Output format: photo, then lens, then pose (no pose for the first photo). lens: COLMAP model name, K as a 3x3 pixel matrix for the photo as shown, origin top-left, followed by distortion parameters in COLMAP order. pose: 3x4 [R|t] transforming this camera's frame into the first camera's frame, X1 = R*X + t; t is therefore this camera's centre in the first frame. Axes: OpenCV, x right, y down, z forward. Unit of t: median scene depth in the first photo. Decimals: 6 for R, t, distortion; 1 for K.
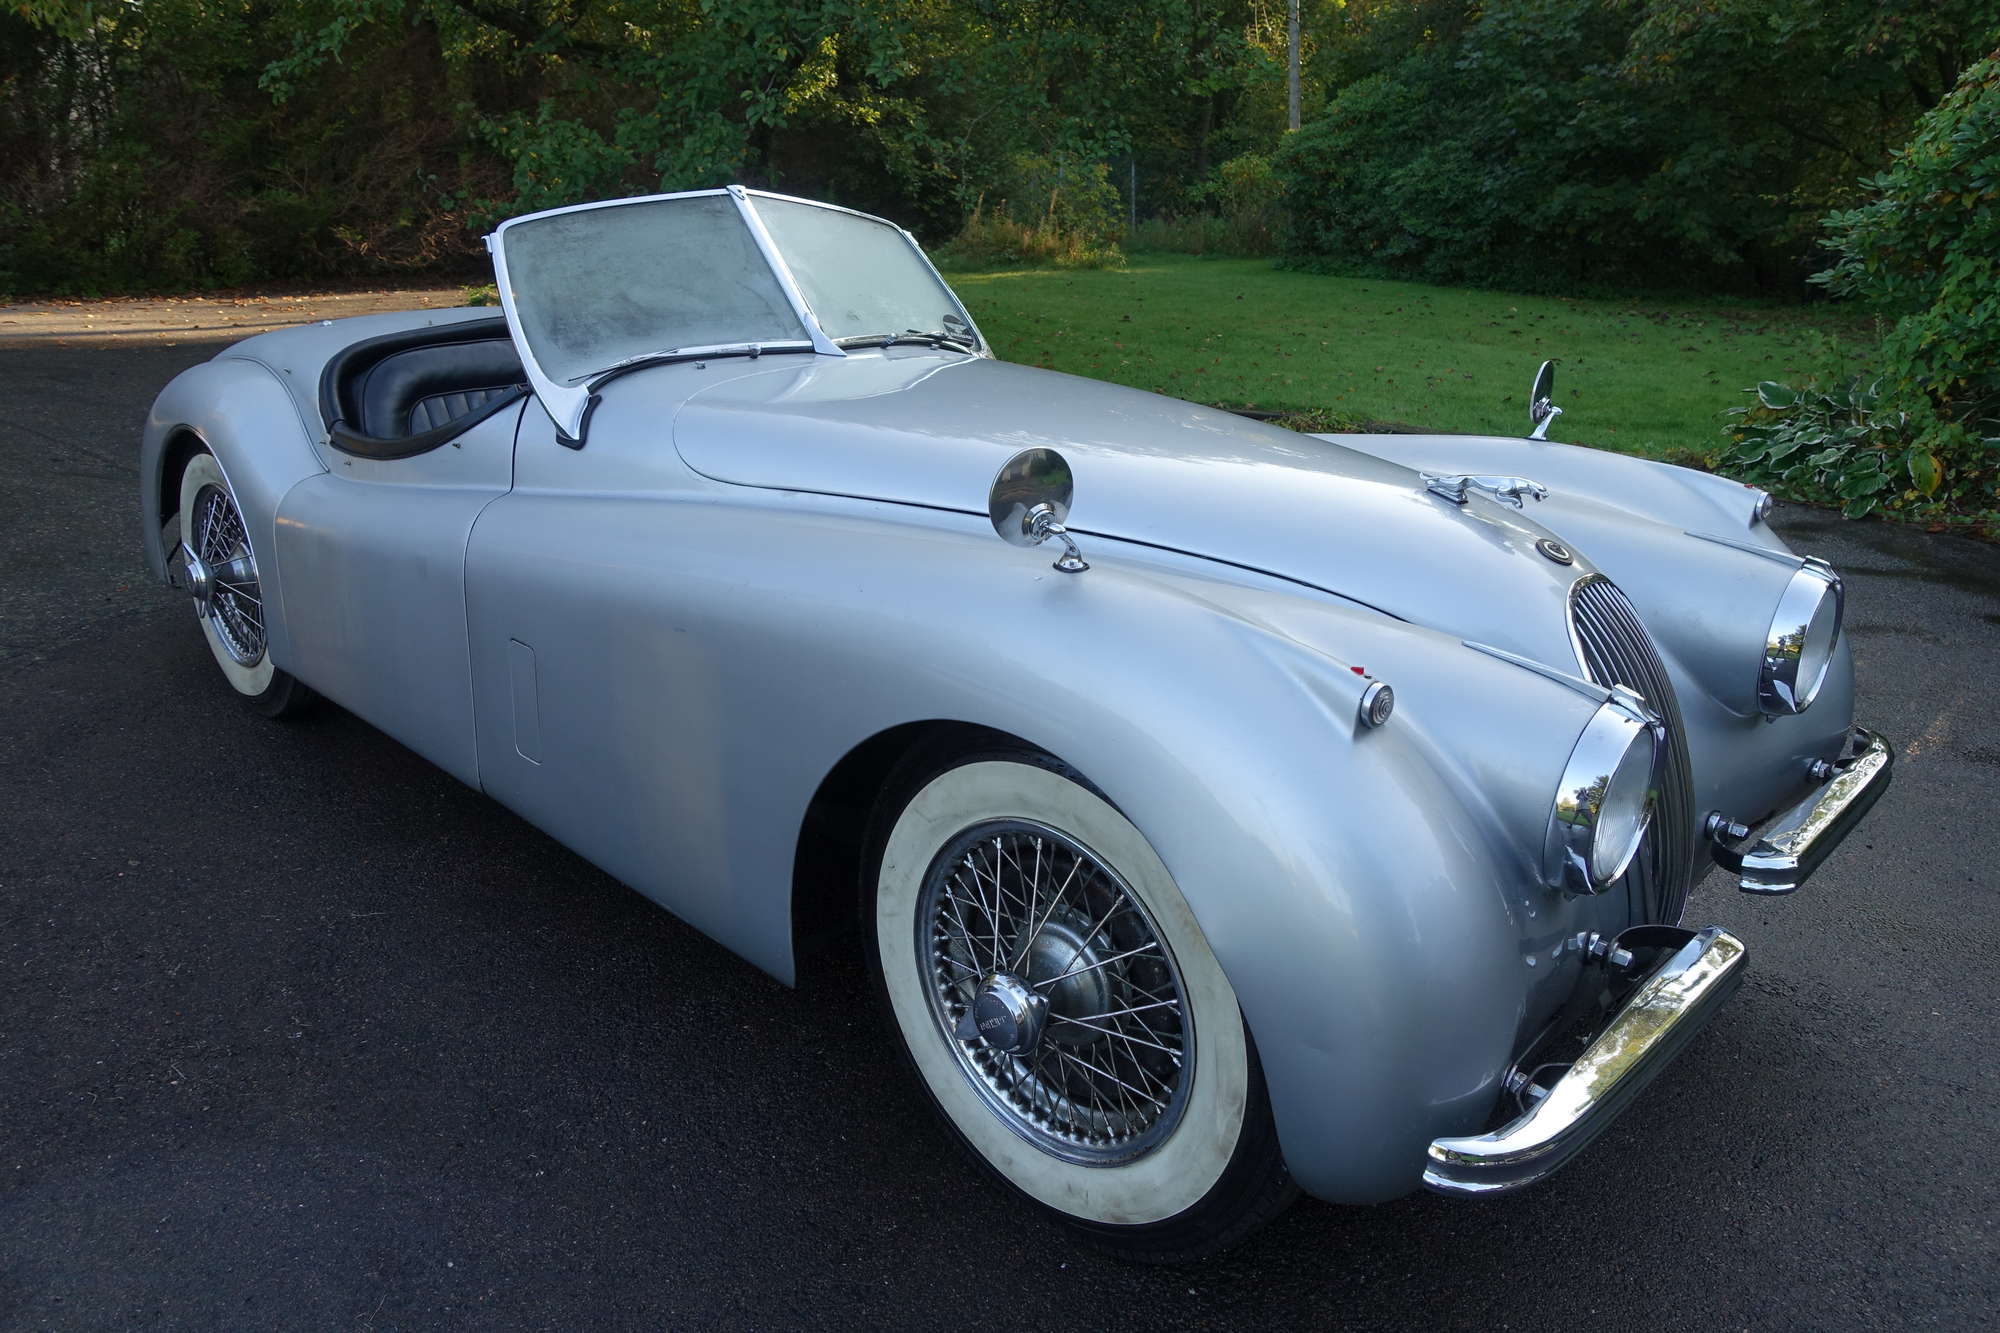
lens RADIAL K [[1359.2, 0, 1001.2], [0, 1359.2, 655.0], [0, 0, 1]] dist [-0.004167, -0.003191]
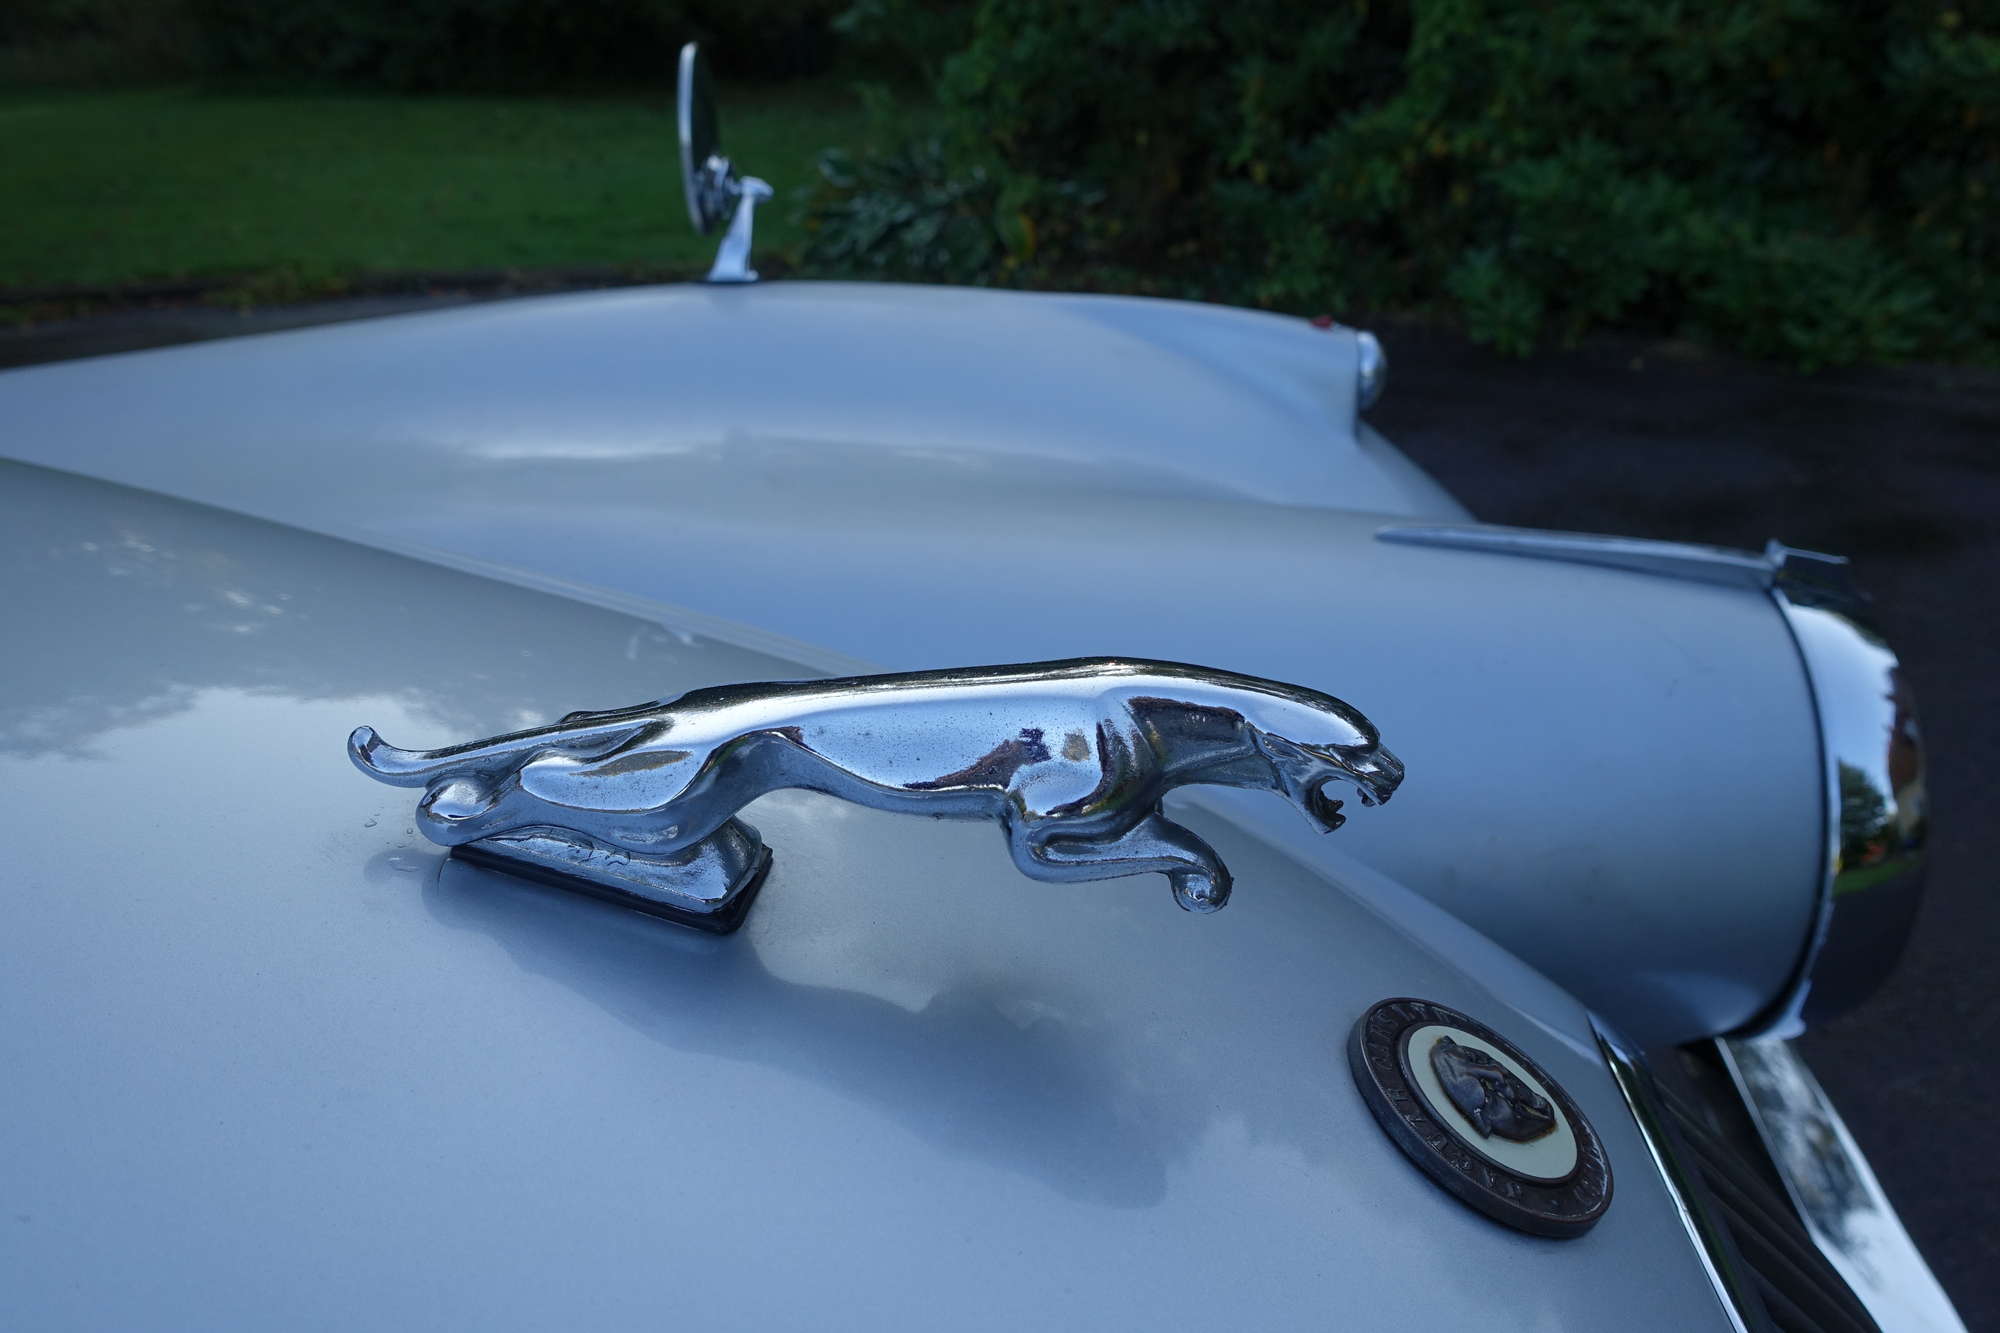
lens RADIAL K [[1359.2, 0, 994.7], [0, 1359.2, 659.2], [0, 0, 1]] dist [-0.004167, -0.003191]
pose [[0.774792, -0.309841, 0.551085, 0.099534], [0.239896, 0.950566, 0.197165, -0.052313], [-0.584933, -0.020559, 0.810821, 0.297823]]
